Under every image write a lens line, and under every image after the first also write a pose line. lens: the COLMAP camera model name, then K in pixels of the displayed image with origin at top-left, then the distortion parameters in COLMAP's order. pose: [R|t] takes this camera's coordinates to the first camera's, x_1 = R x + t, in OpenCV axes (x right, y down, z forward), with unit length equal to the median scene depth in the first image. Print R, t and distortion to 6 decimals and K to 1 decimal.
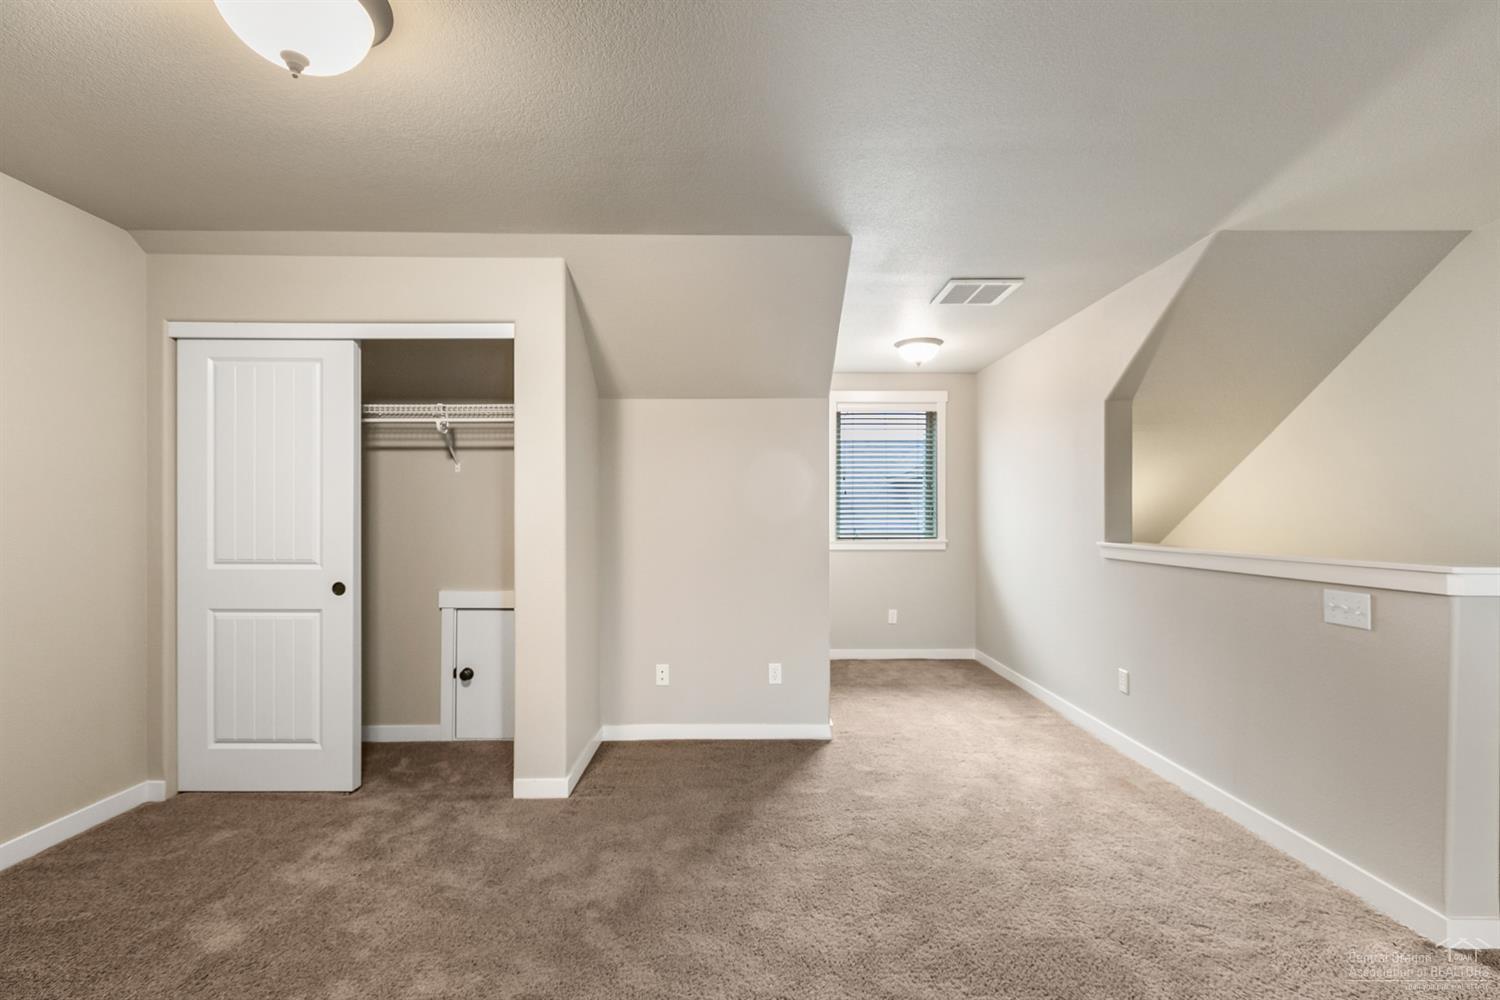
lens RADIAL K [[667.9, 0, 749.2], [0, 667.9, 510.0], [0, 0, 1]] dist [-0.001603, -0.000630]
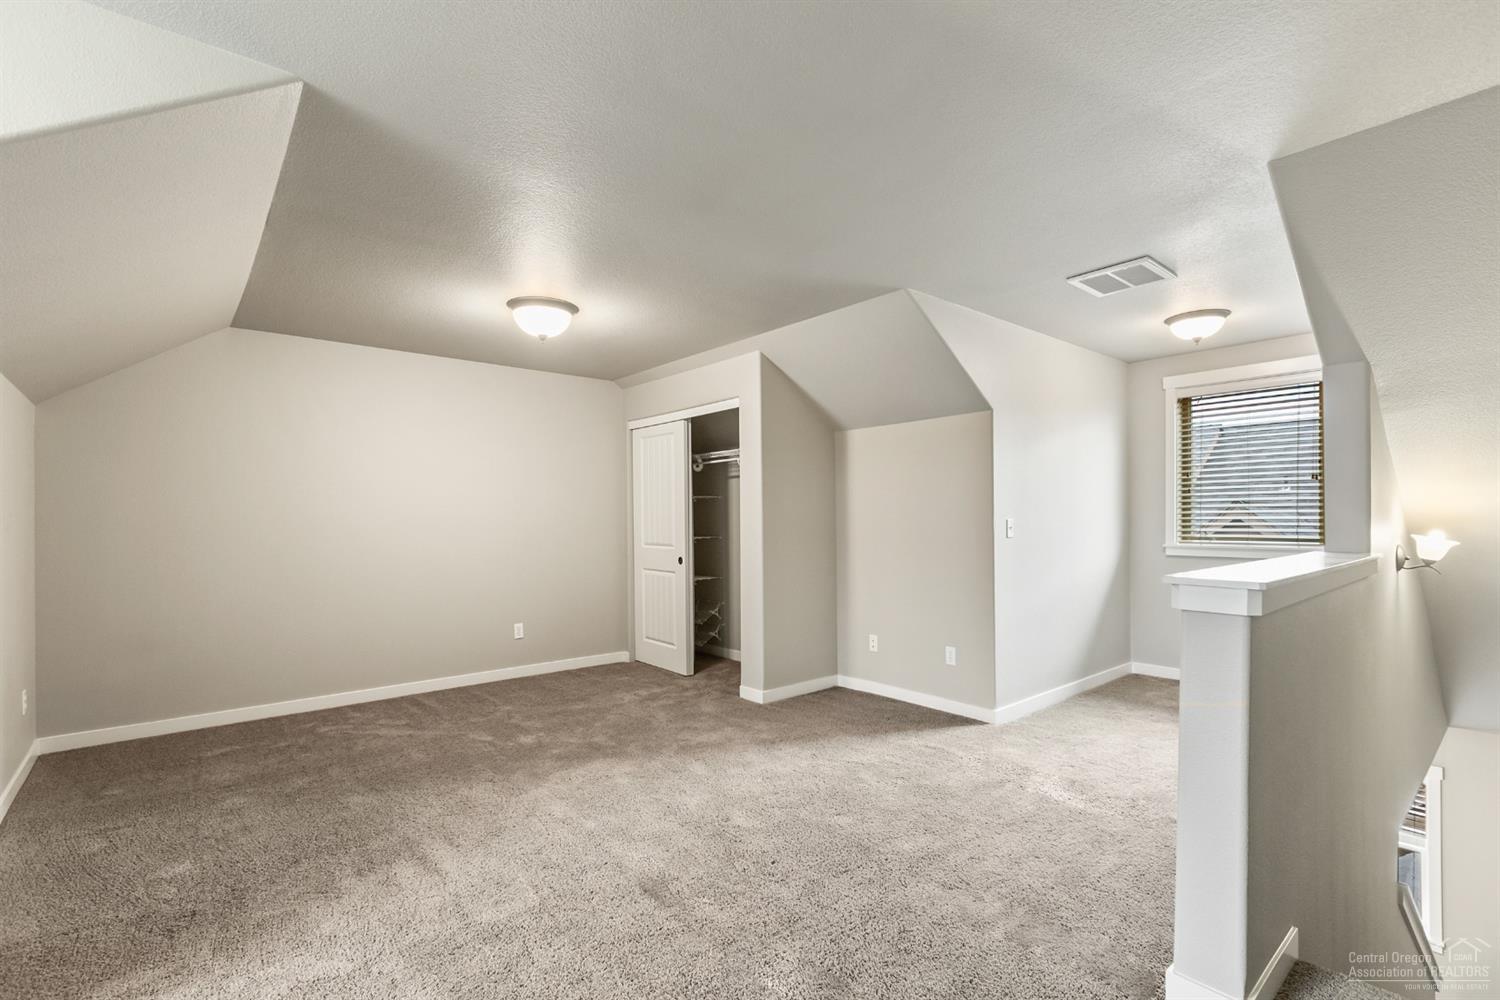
lens RADIAL K [[667.9, 0, 746.3], [0, 667.9, 510.7], [0, 0, 1]] dist [-0.001603, -0.000630]
pose [[0.635211, -0.013011, -0.772229, 0.879337], [0.011560, 0.999906, -0.007338, 0.000332], [0.772252, -0.004266, 0.635302, 0.003953]]
